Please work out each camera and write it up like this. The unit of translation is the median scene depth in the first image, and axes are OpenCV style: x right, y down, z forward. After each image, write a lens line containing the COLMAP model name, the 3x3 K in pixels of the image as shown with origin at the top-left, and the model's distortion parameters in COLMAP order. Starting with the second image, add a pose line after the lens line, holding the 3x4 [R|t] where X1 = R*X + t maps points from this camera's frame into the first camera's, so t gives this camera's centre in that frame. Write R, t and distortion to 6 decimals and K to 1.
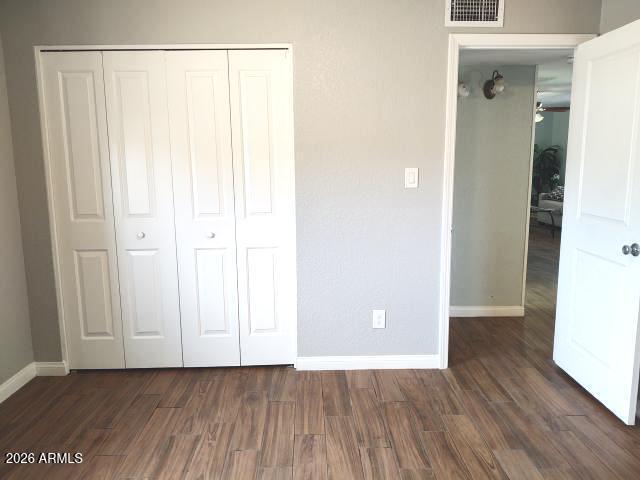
lens RADIAL K [[485.4, 0, 318.8], [0, 485.4, 238.6], [0, 0, 1]] dist [0.006555, -0.018100]
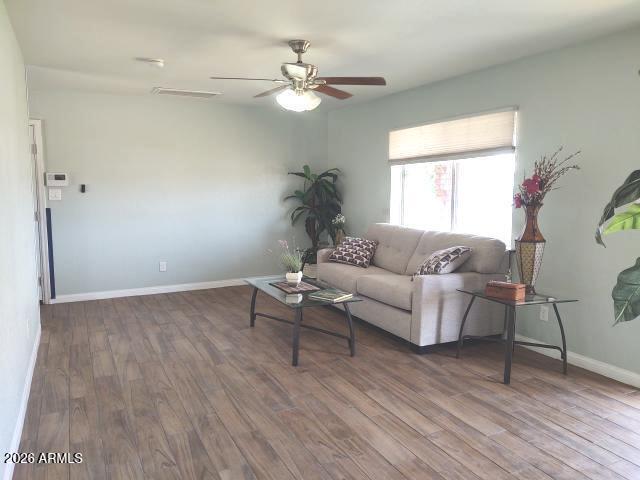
lens RADIAL K [[485.4, 0, 319.1], [0, 485.4, 239.0], [0, 0, 1]] dist [0.006555, -0.018100]
pose [[0.904113, -0.037255, 0.425667, 0.769889], [0.060945, 0.997250, -0.042167, -0.293539], [-0.422925, 0.064066, 0.903897, 1.736283]]
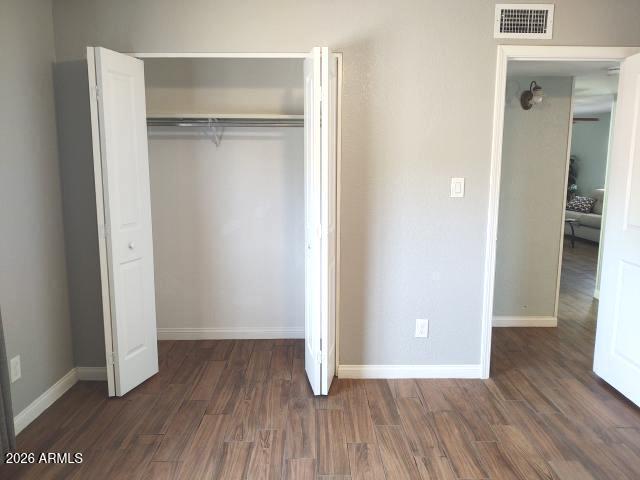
lens RADIAL K [[485.4, 0, 319.9], [0, 485.4, 241.2], [0, 0, 1]] dist [0.006555, -0.018100]
pose [[0.999905, 0.011406, -0.007692, -0.089040], [-0.011479, 0.999890, -0.009432, -0.001957], [0.007584, 0.009519, 0.999926, -0.005236]]
